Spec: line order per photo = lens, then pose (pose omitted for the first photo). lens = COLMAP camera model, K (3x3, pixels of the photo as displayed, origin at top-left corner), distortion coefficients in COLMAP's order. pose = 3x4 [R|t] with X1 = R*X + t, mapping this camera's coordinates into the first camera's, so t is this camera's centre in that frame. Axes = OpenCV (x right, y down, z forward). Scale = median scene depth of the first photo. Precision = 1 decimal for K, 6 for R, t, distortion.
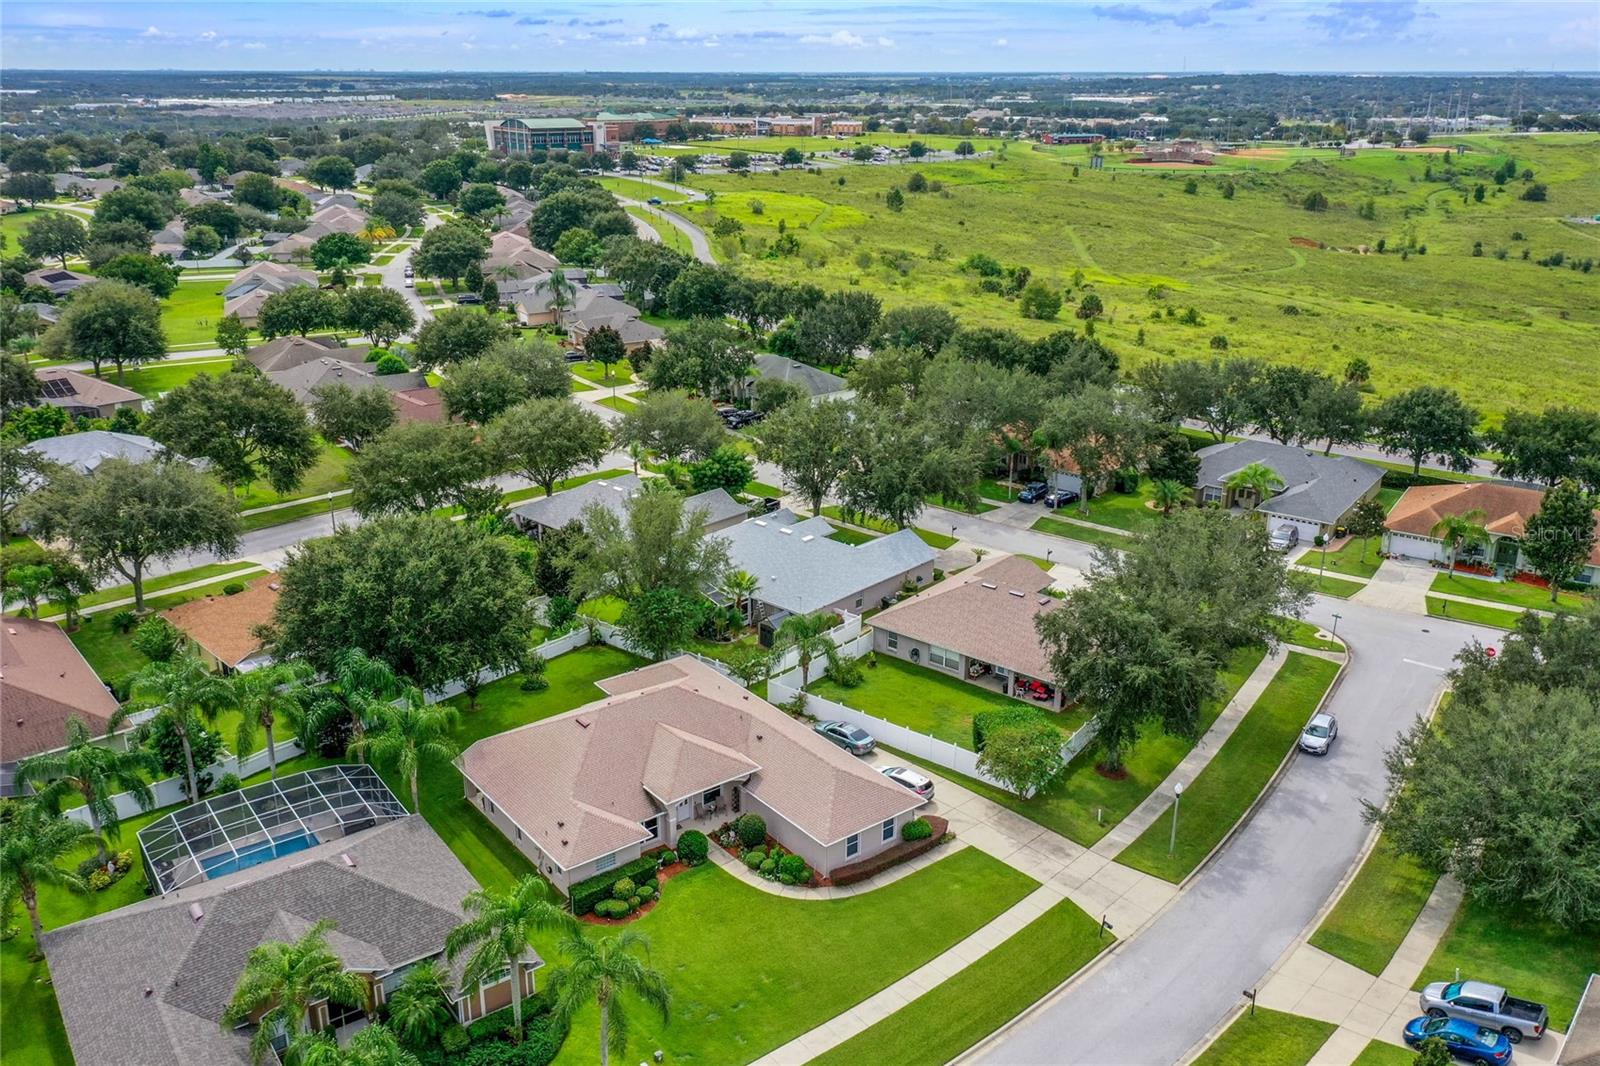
lens RADIAL K [[1275.3, 0, 800.0], [0, 1275.3, 533.0], [0, 0, 1]] dist [0.009403, -0.009039]
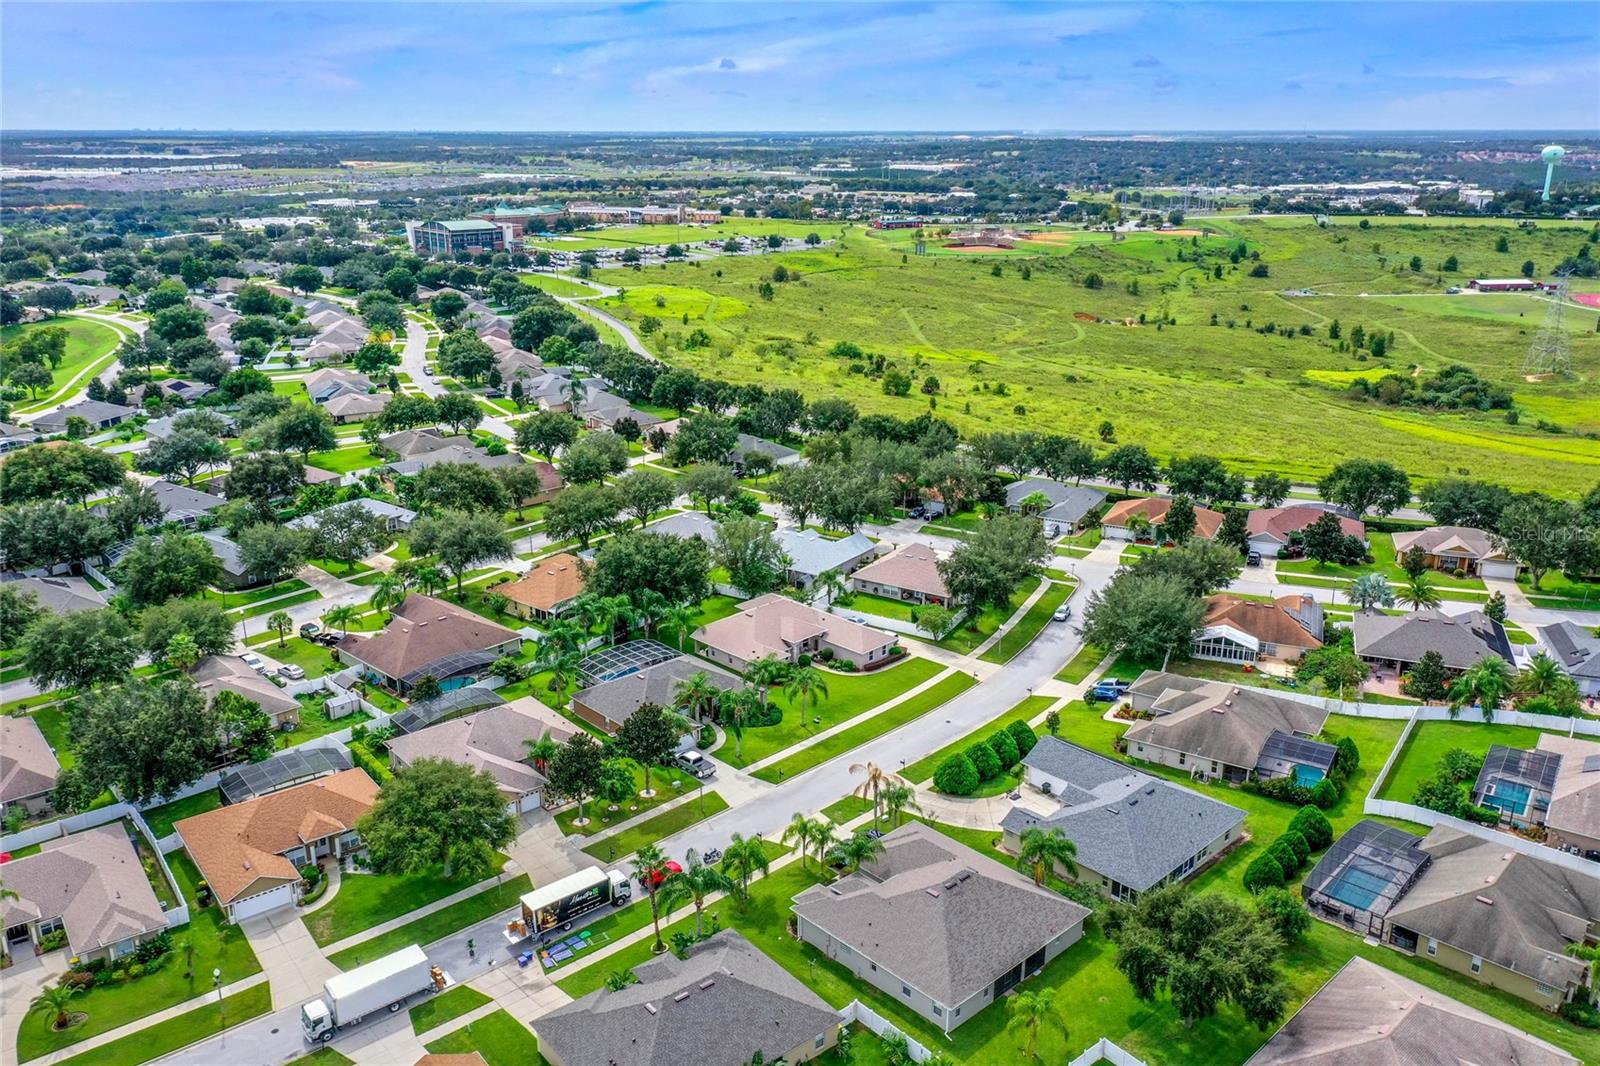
lens RADIAL K [[1275.3, 0, 800.0], [0, 1275.3, 533.0], [0, 0, 1]] dist [0.009403, -0.009039]
pose [[0.990496, -0.040906, 0.131314, -0.141692], [0.045101, 0.998557, -0.029136, 0.027268], [-0.129933, 0.034782, 0.990913, -0.490514]]
